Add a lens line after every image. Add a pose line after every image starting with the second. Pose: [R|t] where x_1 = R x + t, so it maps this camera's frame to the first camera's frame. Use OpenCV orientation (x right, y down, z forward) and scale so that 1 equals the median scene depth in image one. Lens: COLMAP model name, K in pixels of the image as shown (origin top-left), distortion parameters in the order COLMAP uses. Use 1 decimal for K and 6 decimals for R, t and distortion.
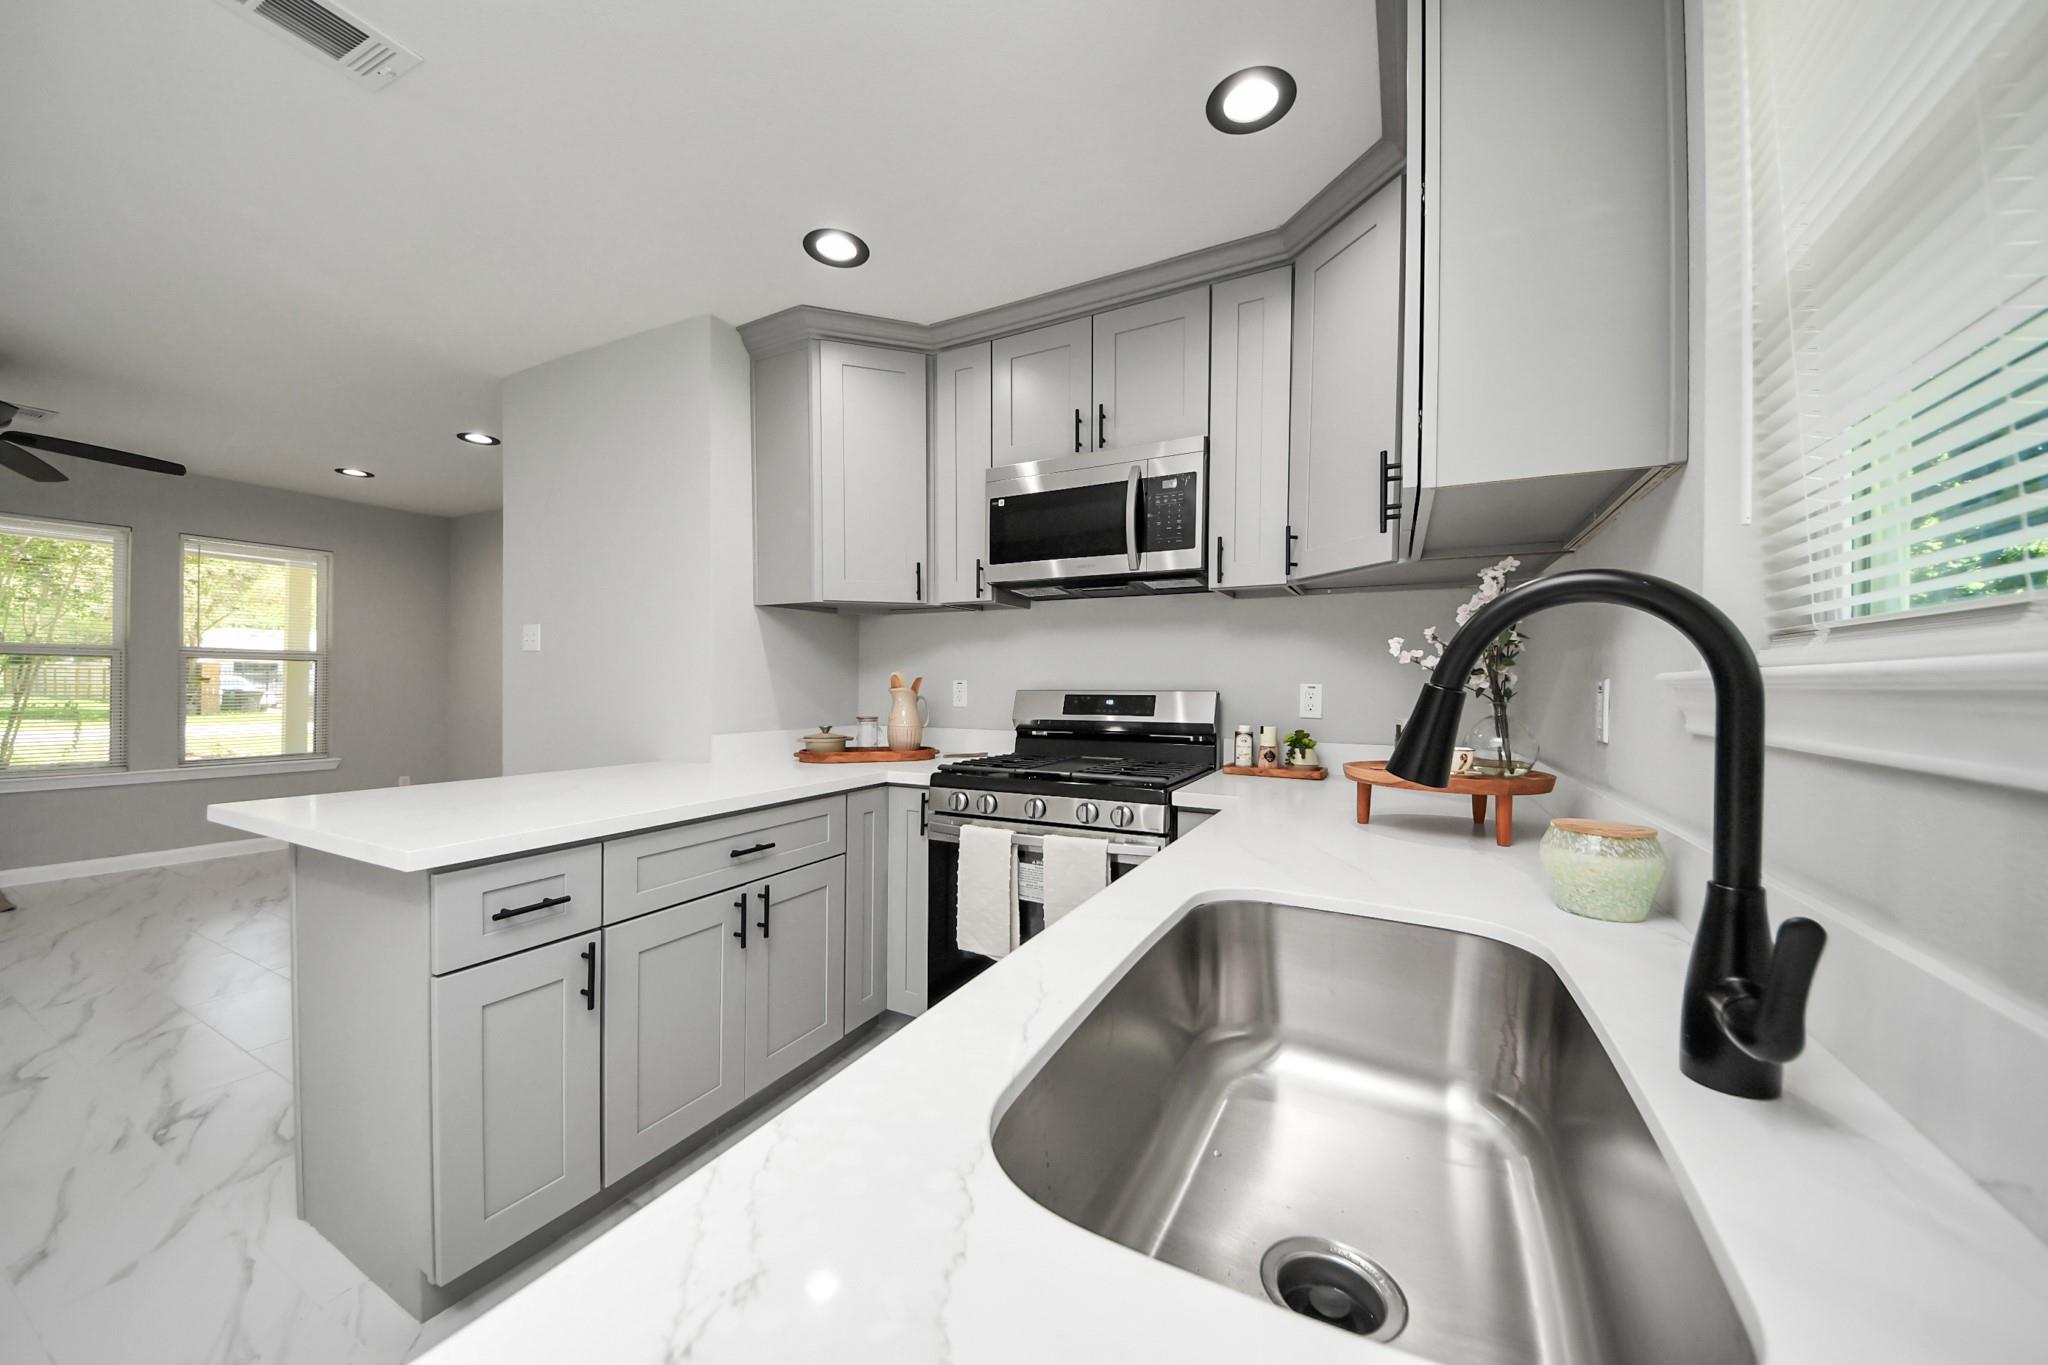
lens RADIAL K [[720.4, 0, 1004.6], [0, 720.4, 688.7], [0, 0, 1]] dist [0.033527, -0.019462]
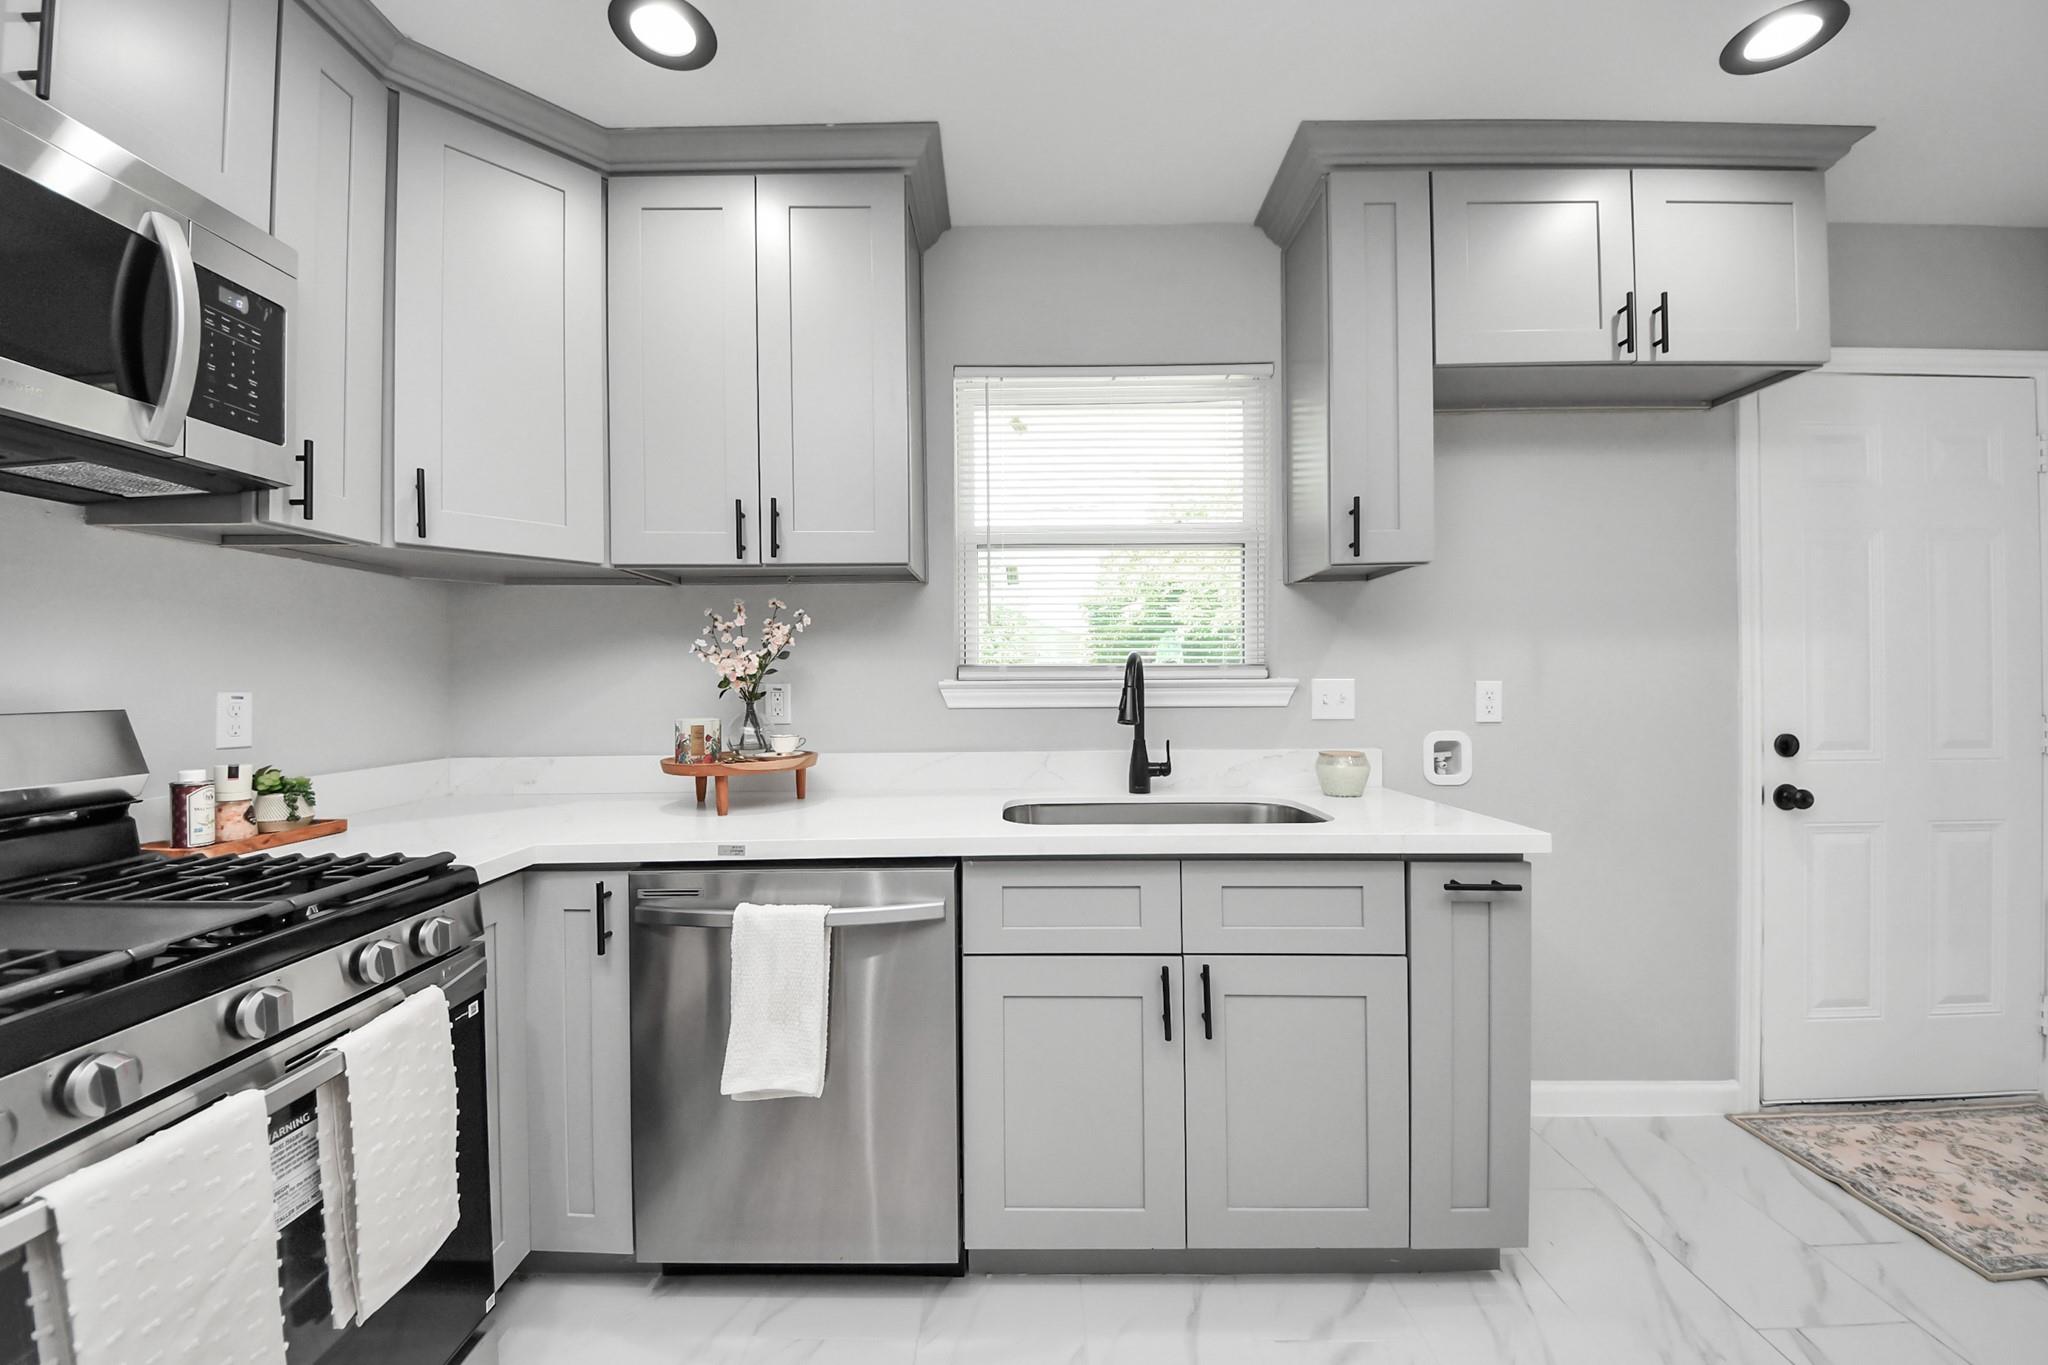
lens RADIAL K [[744.7, 0, 1020.0], [0, 744.7, 689.8], [0, 0, 1]] dist [0.035747, -0.022156]
pose [[-0.461068, -0.011188, 0.887294, -0.468707], [0.011236, 0.999767, 0.018445, -0.014167], [-0.887294, 0.018474, -0.460834, 0.724912]]
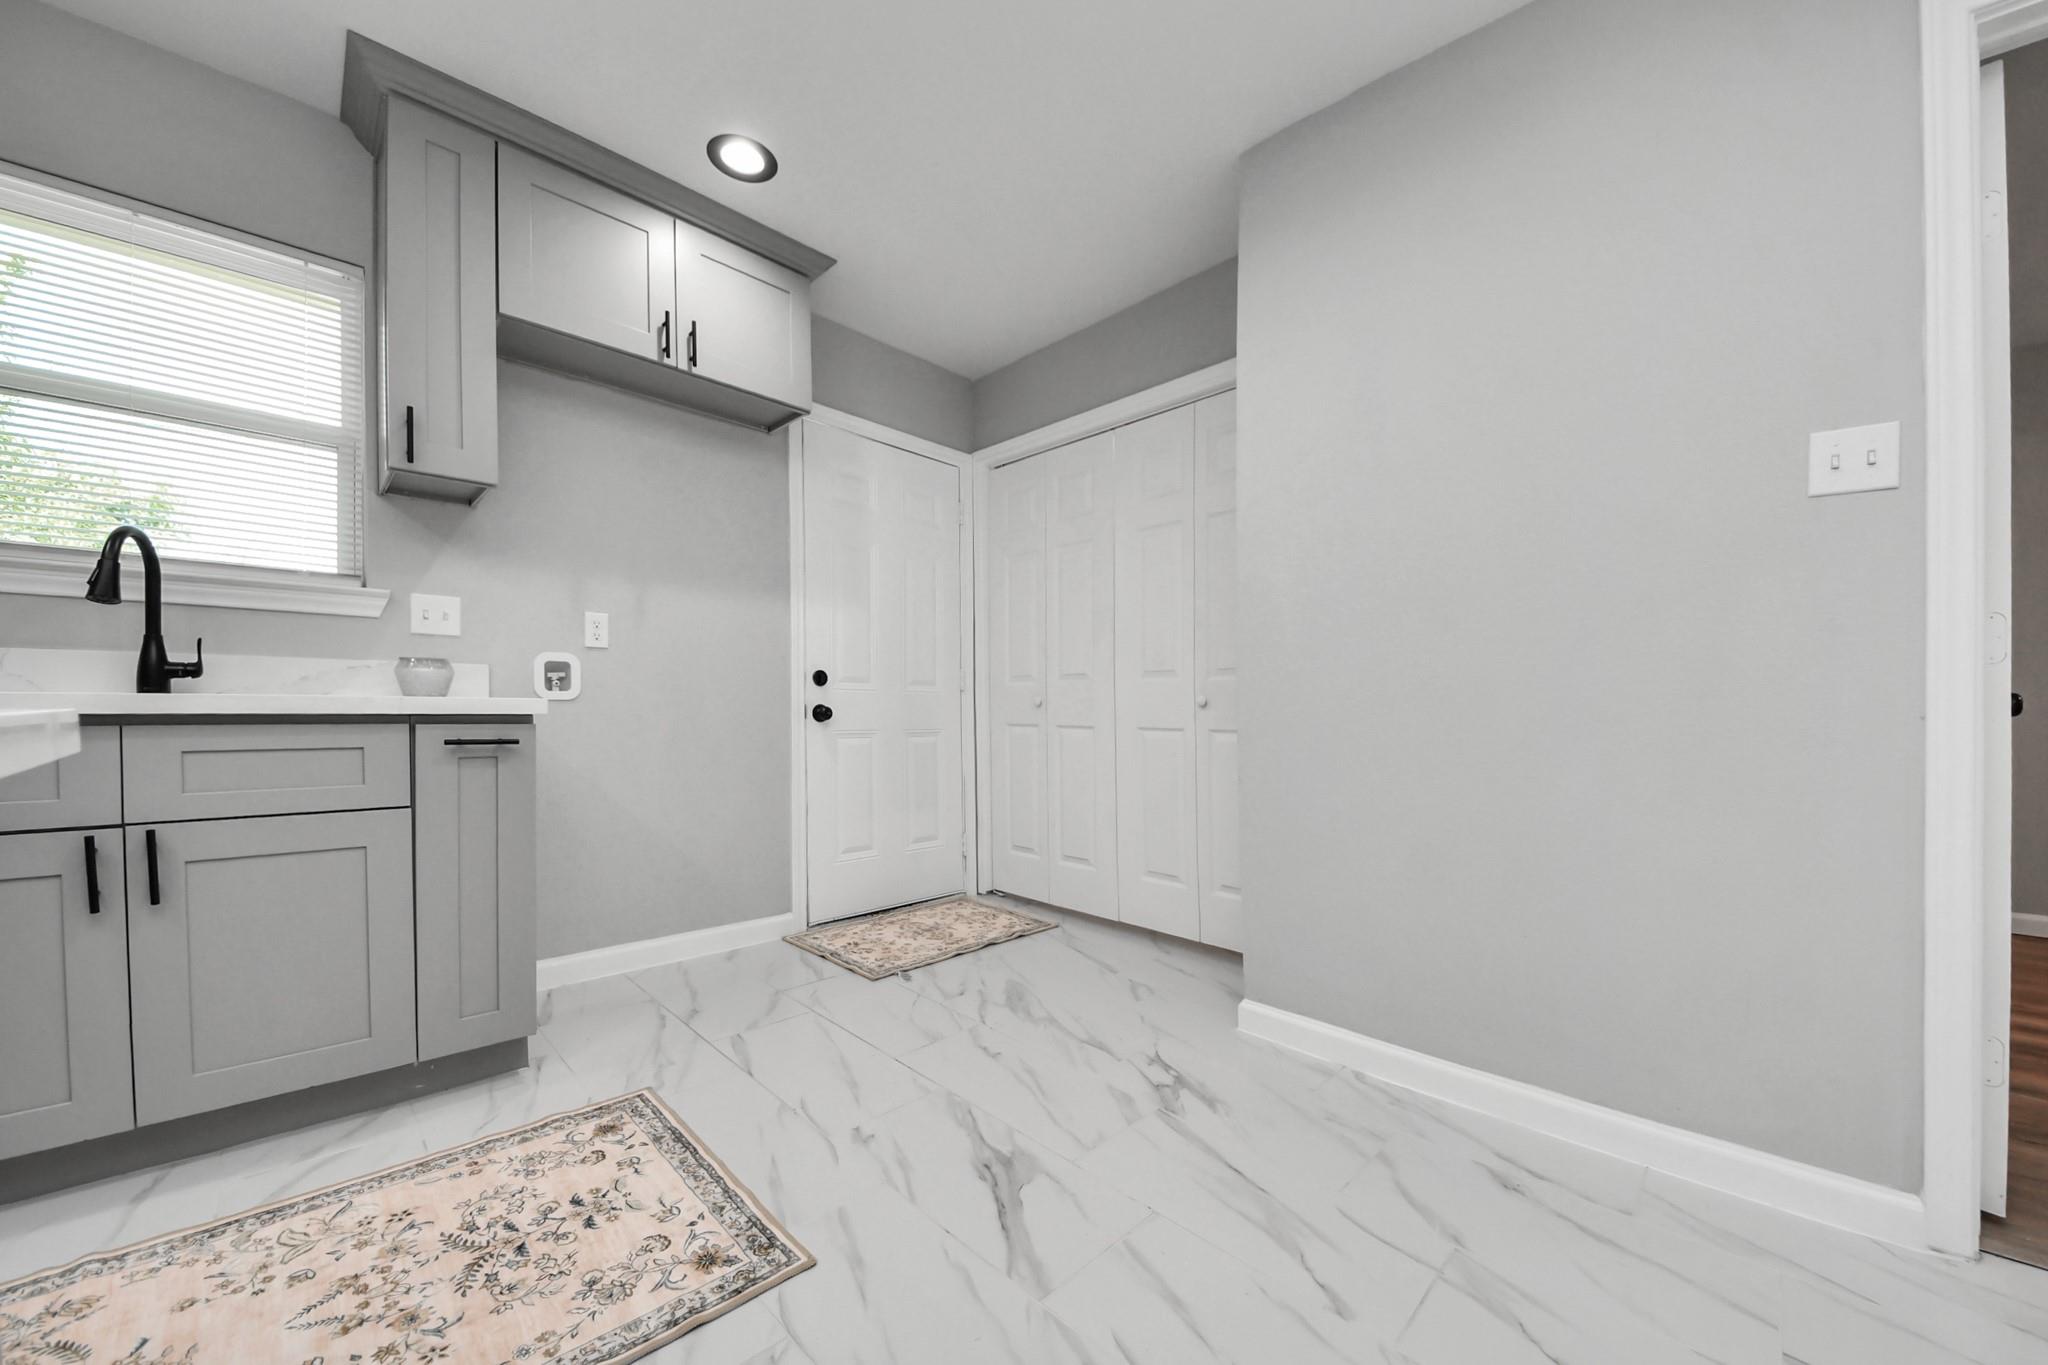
lens RADIAL K [[750.6, 0, 1012.2], [0, 750.6, 733.5], [0, 0, 1]] dist [0.000777, -0.008213]
pose [[-0.953842, -0.025873, 0.299194, -0.806326], [-0.014260, 0.999060, 0.040934, 0.113816], [-0.299972, 0.034778, -0.953314, 0.659458]]
